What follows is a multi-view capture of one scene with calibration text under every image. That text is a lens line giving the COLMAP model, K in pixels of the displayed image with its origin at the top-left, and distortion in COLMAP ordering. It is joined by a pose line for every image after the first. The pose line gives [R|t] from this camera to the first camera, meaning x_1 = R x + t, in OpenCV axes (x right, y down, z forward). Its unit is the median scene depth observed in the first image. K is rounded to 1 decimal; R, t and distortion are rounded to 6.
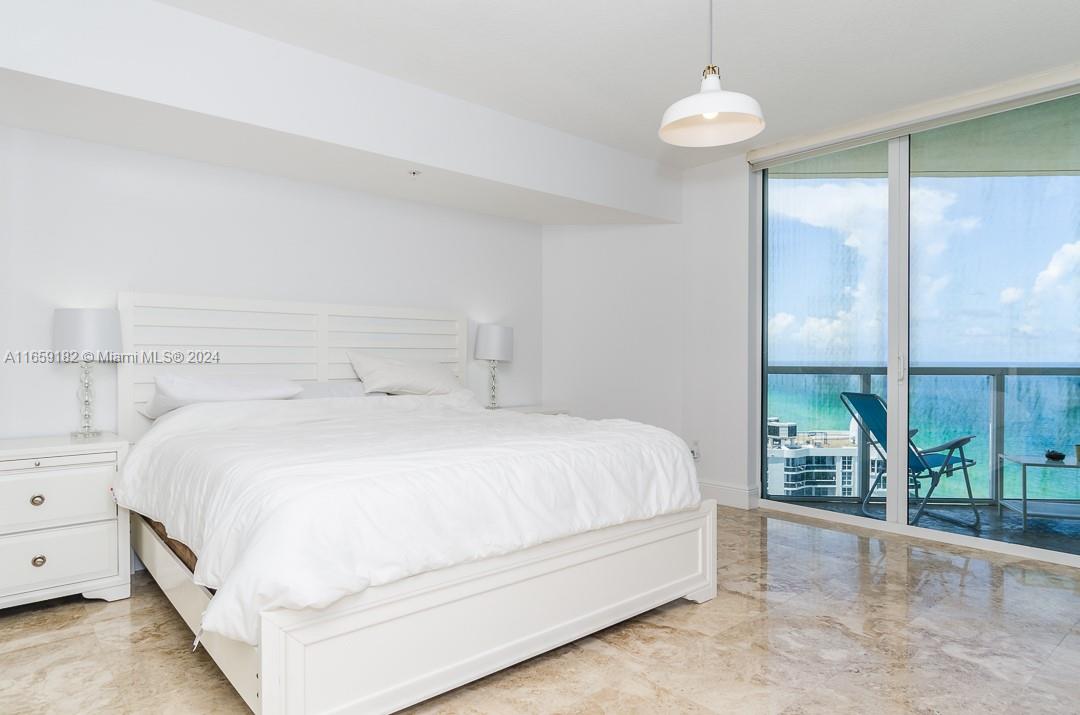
lens RADIAL K [[633.0, 0, 537.8], [0, 633.0, 353.8], [0, 0, 1]] dist [-0.009089, -0.000177]
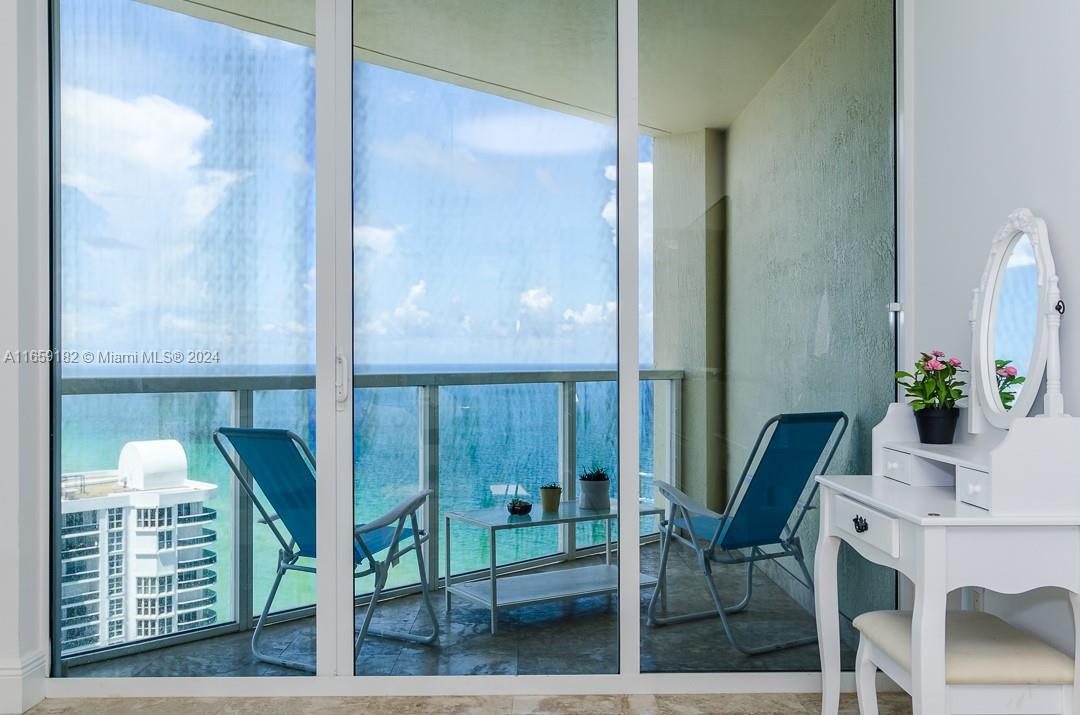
lens RADIAL K [[950.2, 0, 512.2], [0, 950.2, 357.7], [0, 0, 1]] dist [-0.010994, 0.019211]
pose [[0.652121, -0.004416, 0.758102, 0.062473], [0.001237, 0.999988, 0.004761, 0.002130], [-0.758114, -0.002167, 0.652119, 0.329287]]
